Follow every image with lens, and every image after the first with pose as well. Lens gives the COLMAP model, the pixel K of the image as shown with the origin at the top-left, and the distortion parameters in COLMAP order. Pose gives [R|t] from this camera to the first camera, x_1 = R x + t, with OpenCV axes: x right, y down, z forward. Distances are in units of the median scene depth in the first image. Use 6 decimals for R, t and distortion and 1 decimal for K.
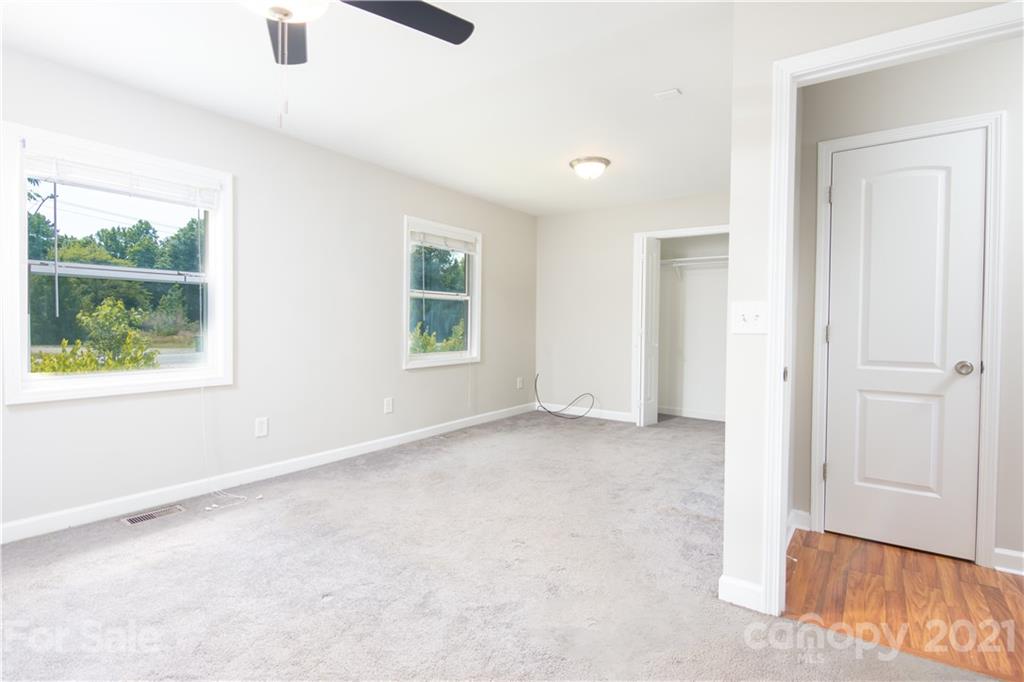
lens RADIAL K [[522.3, 0, 483.2], [0, 522.3, 325.1], [0, 0, 1]] dist [-0.000776, -0.000408]
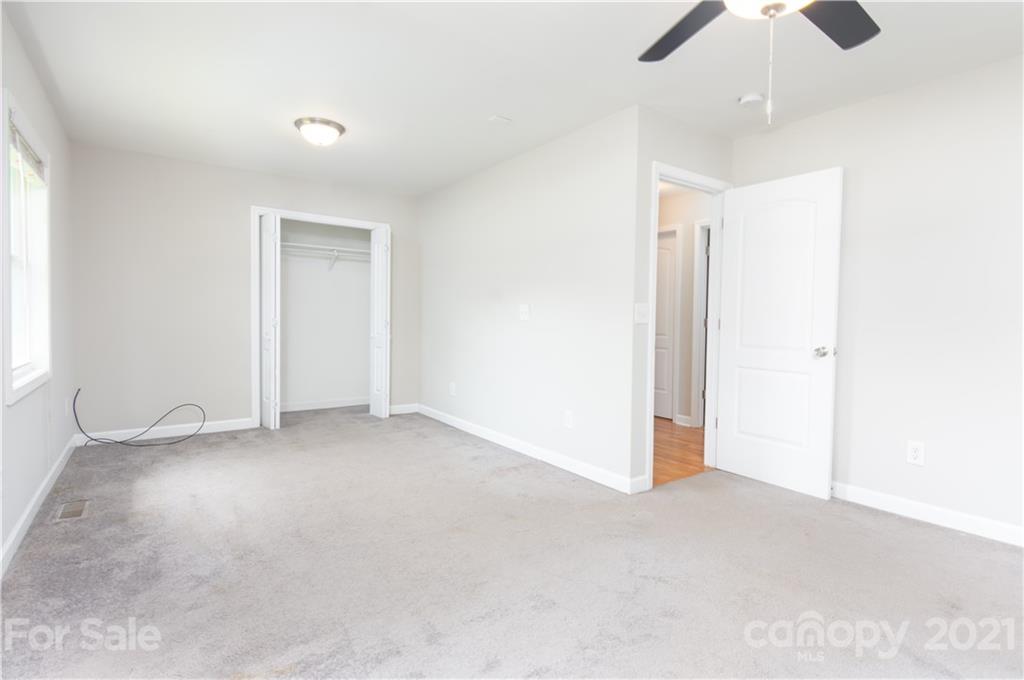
lens RADIAL K [[508.3, 0, 563.0], [0, 508.3, 339.2], [0, 0, 1]] dist [-0.021019, -0.000866]
pose [[0.245243, -0.043766, 0.968473, -0.498514], [-0.007404, 0.998867, 0.047015, -0.003355], [-0.969433, -0.018701, 0.244641, 0.399782]]
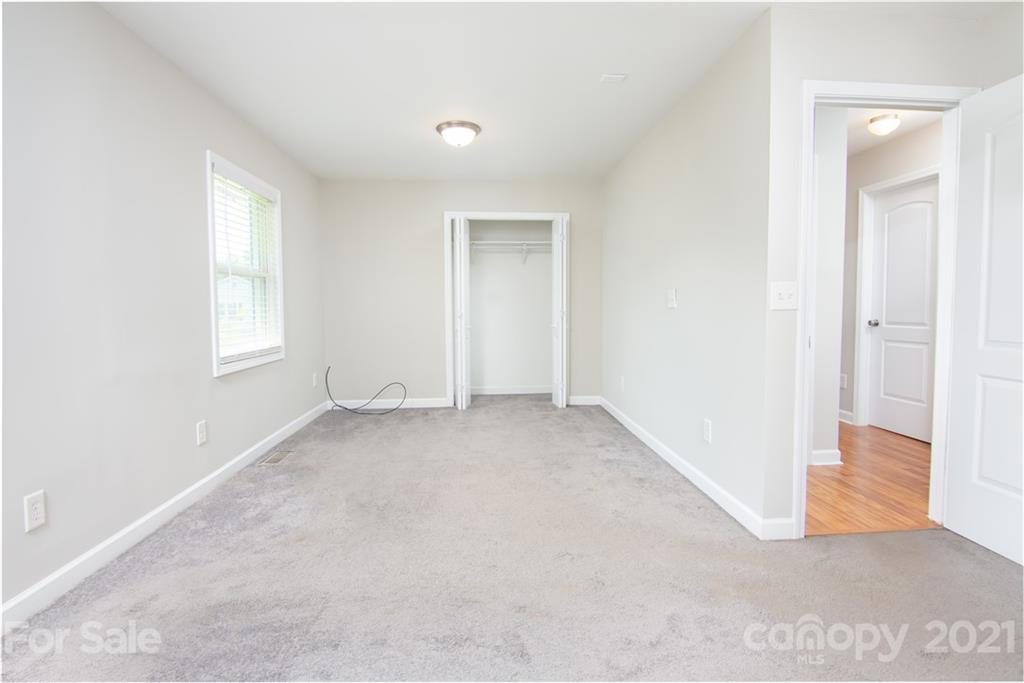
lens RADIAL K [[518.4, 0, 512.0], [0, 518.4, 341.5], [0, 0, 1]] dist [-0.029446, -0.000707]
pose [[0.750772, -0.060867, 0.657752, -0.326222], [0.019857, 0.997375, 0.069630, -0.002158], [-0.660263, -0.039216, 0.750010, 0.253201]]
